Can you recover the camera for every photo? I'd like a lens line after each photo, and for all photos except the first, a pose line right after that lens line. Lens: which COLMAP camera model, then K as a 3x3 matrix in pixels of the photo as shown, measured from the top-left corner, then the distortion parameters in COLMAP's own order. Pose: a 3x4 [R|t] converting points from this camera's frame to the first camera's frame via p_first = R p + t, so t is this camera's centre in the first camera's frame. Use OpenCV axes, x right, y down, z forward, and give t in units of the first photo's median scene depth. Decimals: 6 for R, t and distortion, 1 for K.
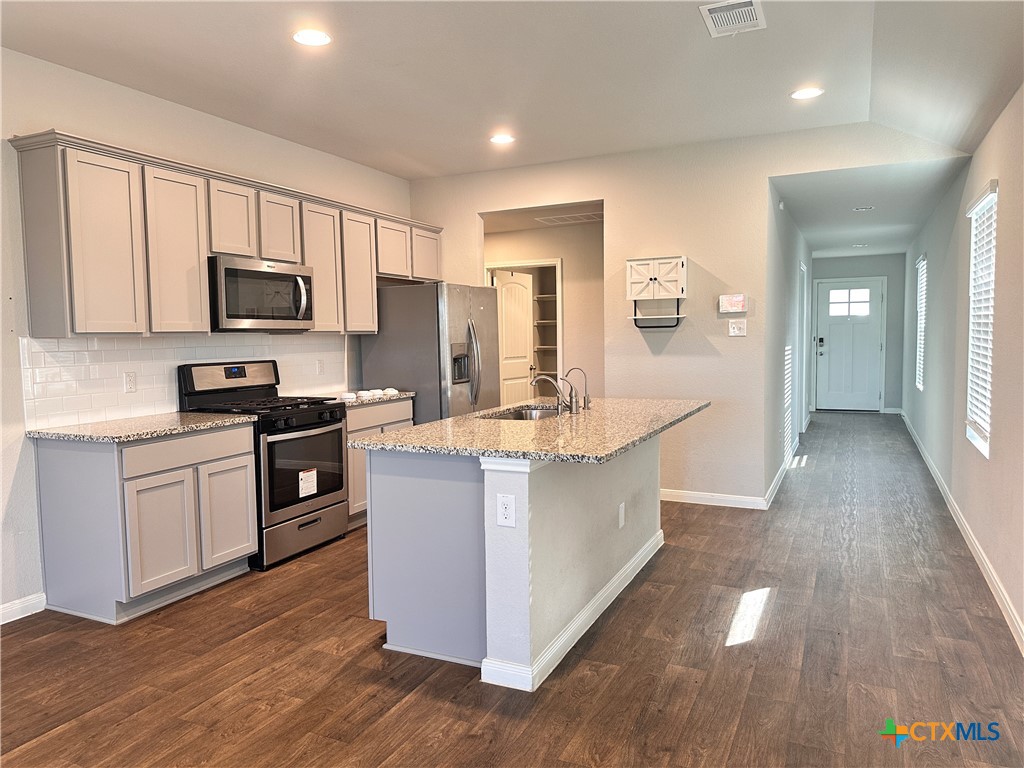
lens RADIAL K [[723.7, 0, 512.0], [0, 723.7, 384.0], [0, 0, 1]] dist [0.077180, -0.048160]
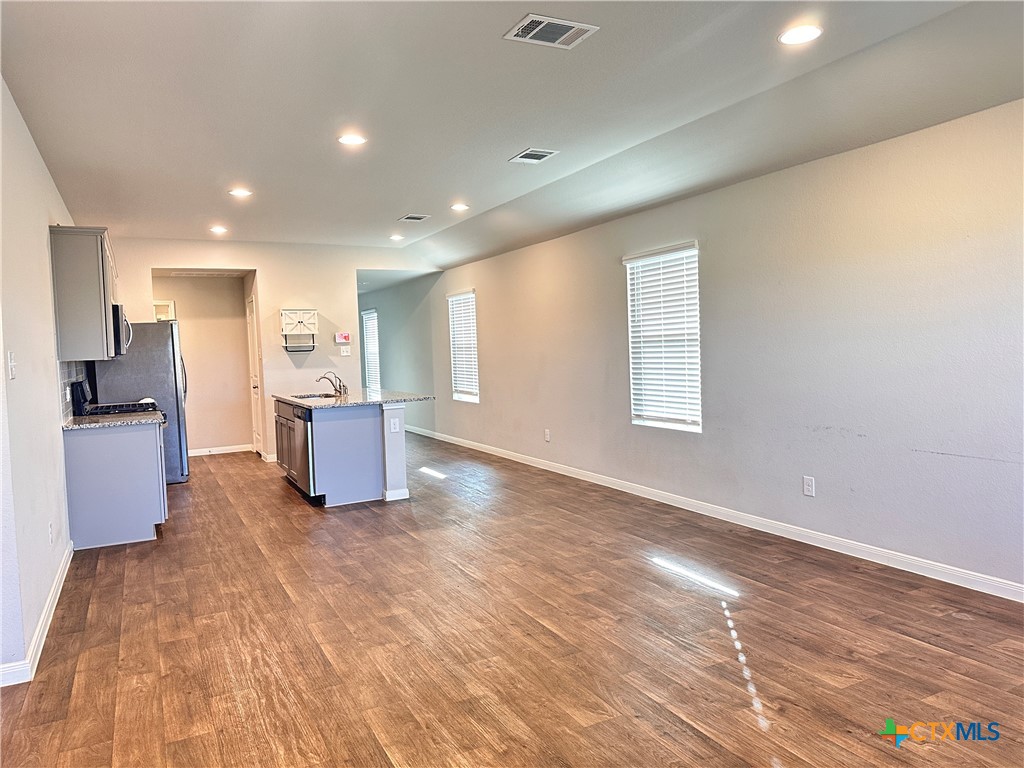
lens RADIAL K [[723.7, 0, 512.0], [0, 723.7, 384.0], [0, 0, 1]] dist [0.077180, -0.048160]
pose [[0.607369, -0.044426, 0.793177, -0.835140], [0.077498, 0.996986, -0.003503, 0.039176], [-0.790631, 0.063597, 0.608981, -0.381080]]
